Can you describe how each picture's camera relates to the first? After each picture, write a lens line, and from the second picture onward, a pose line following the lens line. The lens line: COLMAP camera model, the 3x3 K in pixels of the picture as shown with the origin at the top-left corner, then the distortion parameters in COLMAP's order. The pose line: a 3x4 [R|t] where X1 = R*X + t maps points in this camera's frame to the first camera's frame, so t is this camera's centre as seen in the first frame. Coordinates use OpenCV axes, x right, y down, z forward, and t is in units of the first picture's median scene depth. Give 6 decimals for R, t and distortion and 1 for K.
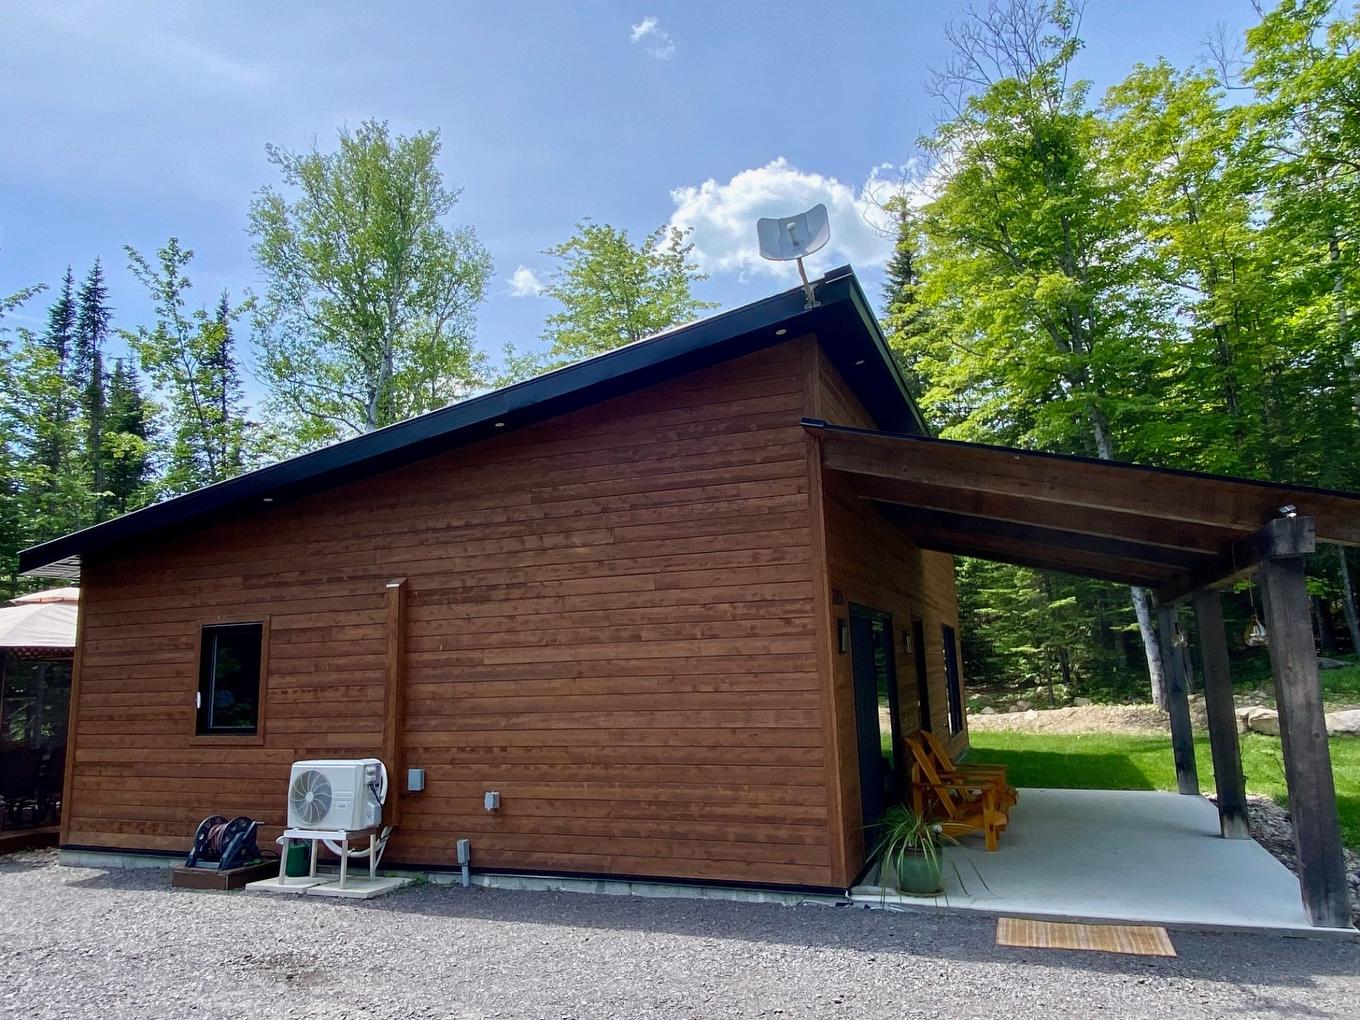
lens RADIAL K [[895.6, 0, 676.3], [0, 895.6, 529.8], [0, 0, 1]] dist [0.131009, -0.192259]
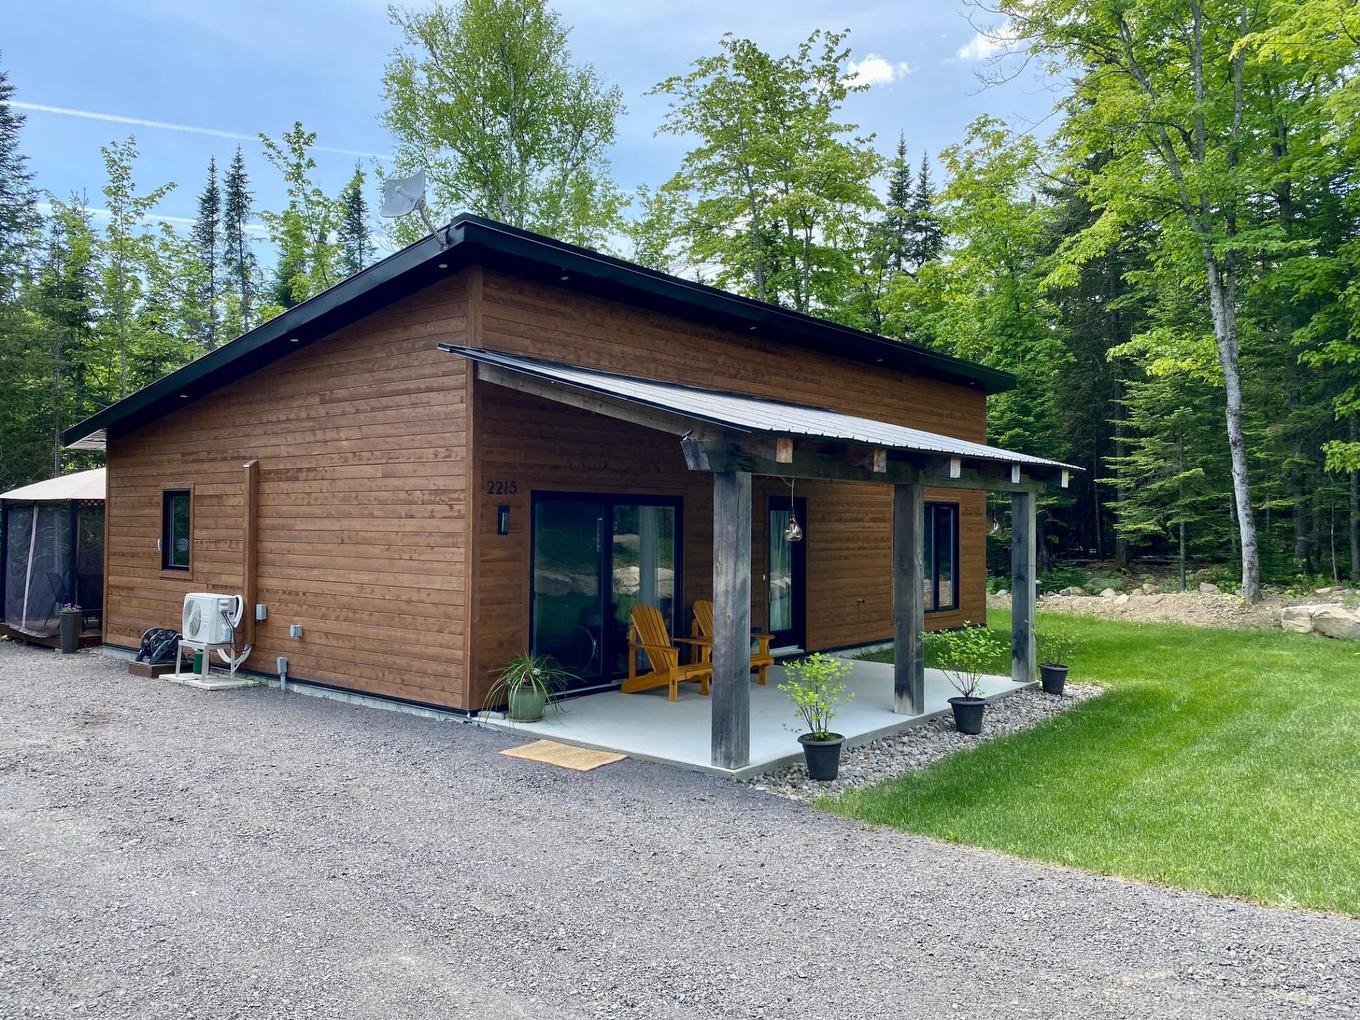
lens RADIAL K [[997.1, 0, 651.5], [0, 997.1, 516.3], [0, 0, 1]] dist [0.001419, -0.002122]
pose [[0.953705, 0.035746, -0.298611, 0.699156], [0.008658, 0.989236, 0.146072, -0.073399], [0.300619, -0.141895, 0.943130, -0.189690]]
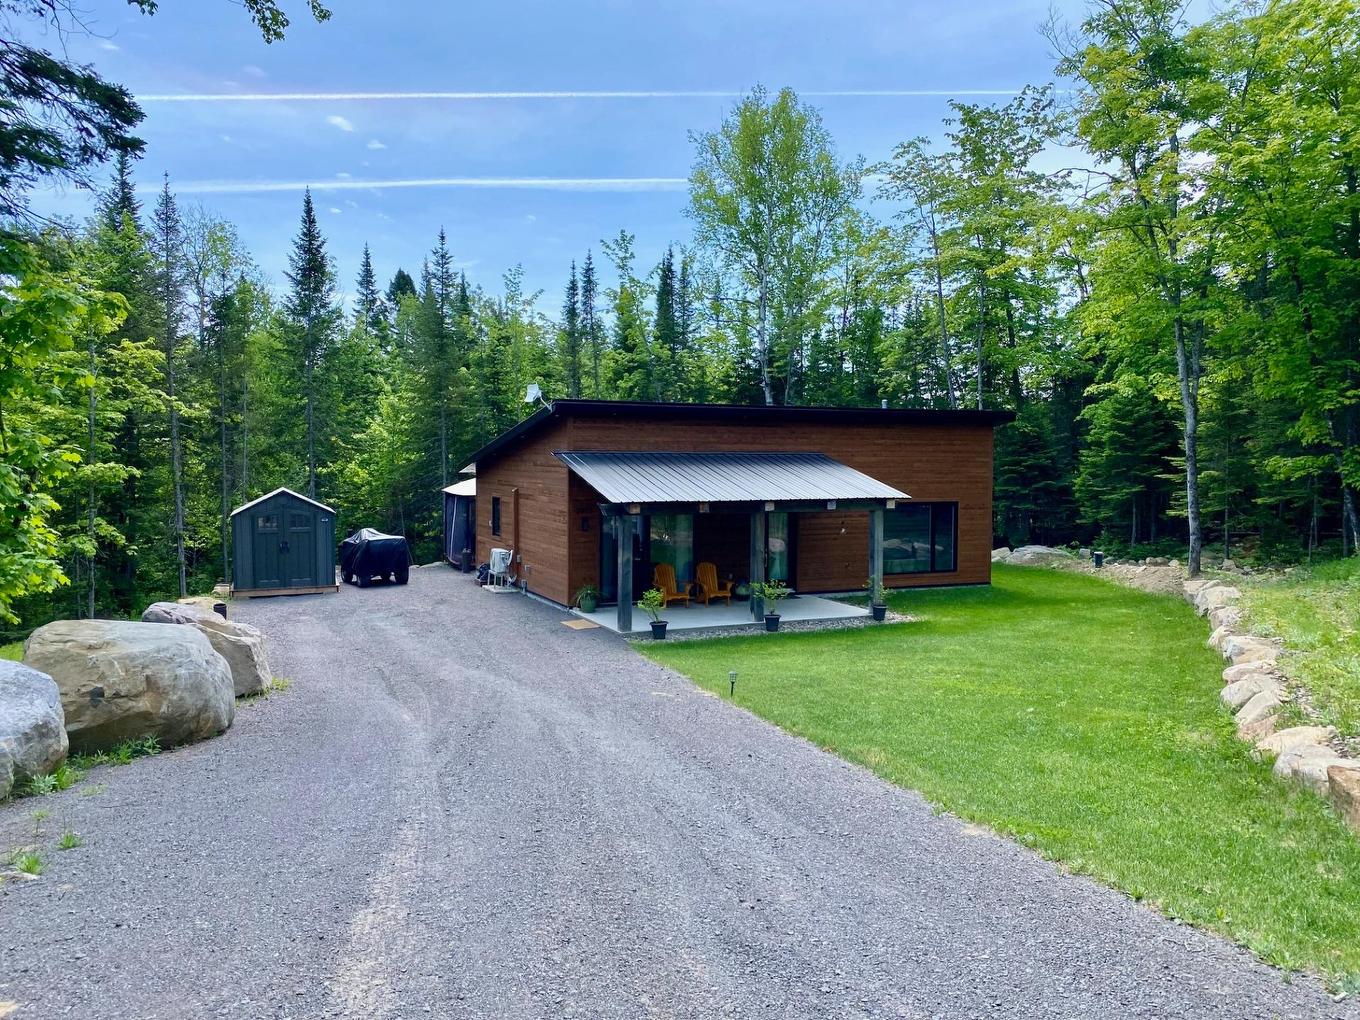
lens RADIAL K [[895.6, 0, 676.3], [0, 895.6, 529.8], [0, 0, 1]] dist [0.131009, -0.192259]
pose [[0.756604, 0.082660, -0.648627, 1.951714], [0.068456, 0.976512, 0.204298, -0.366056], [0.650280, -0.198975, 0.733175, -0.752821]]
